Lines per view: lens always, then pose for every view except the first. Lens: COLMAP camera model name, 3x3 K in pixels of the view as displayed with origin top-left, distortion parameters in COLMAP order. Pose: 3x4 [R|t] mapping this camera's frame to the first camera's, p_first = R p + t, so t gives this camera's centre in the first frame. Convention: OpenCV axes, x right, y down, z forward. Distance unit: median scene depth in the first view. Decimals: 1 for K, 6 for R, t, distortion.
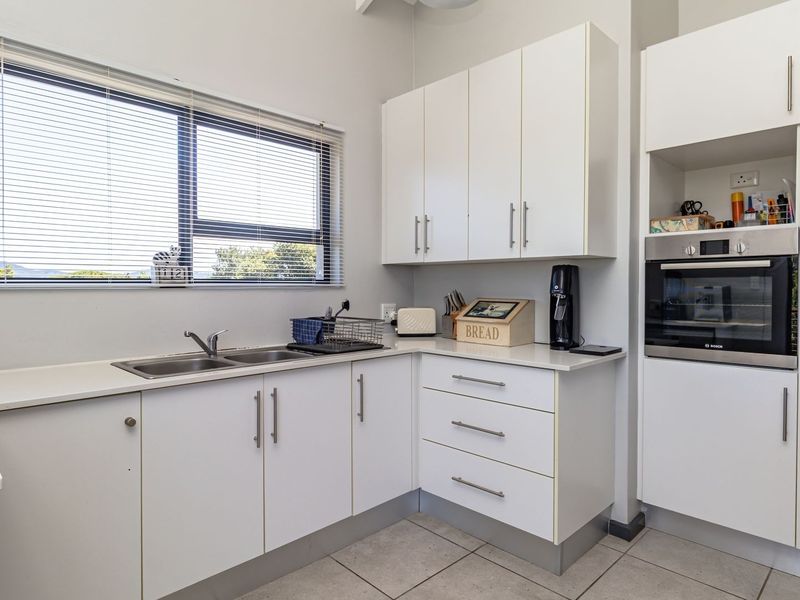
lens RADIAL K [[490.9, 0, 404.5], [0, 490.9, 297.5], [0, 0, 1]] dist [0.001684, -0.000451]
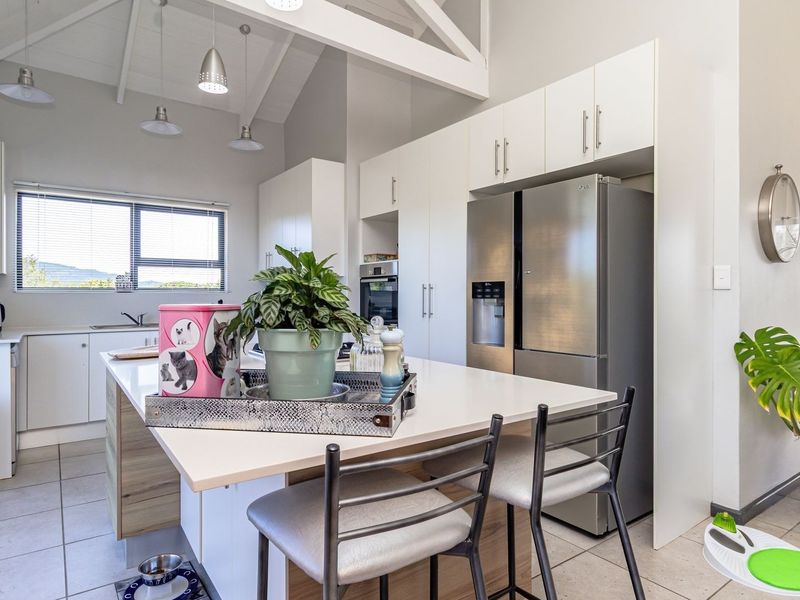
lens RADIAL K [[490.9, 0, 397.9], [0, 490.9, 296.5], [0, 0, 1]] dist [0.001684, -0.000451]
pose [[0.988058, 0.001012, -0.154079, 0.926342], [-0.004079, 0.999800, -0.019590, 0.031785], [0.154028, 0.019985, 0.987864, -0.812495]]
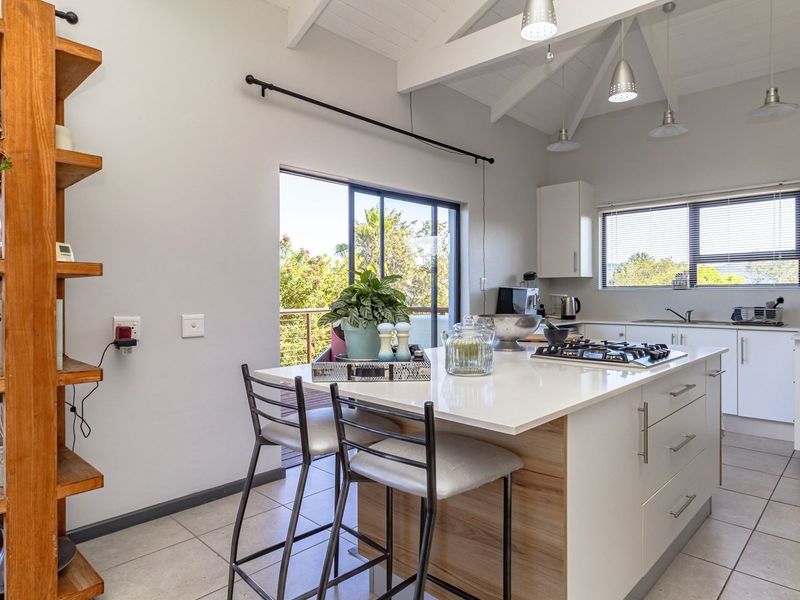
lens RADIAL K [[490.9, 0, 402.2], [0, 490.9, 295.3], [0, 0, 1]] dist [0.001684, -0.000451]
pose [[0.028615, 0.004555, -0.999580, 1.573008], [-0.017240, 0.999843, 0.004063, 0.017021], [0.999442, 0.017116, 0.028689, -0.274743]]
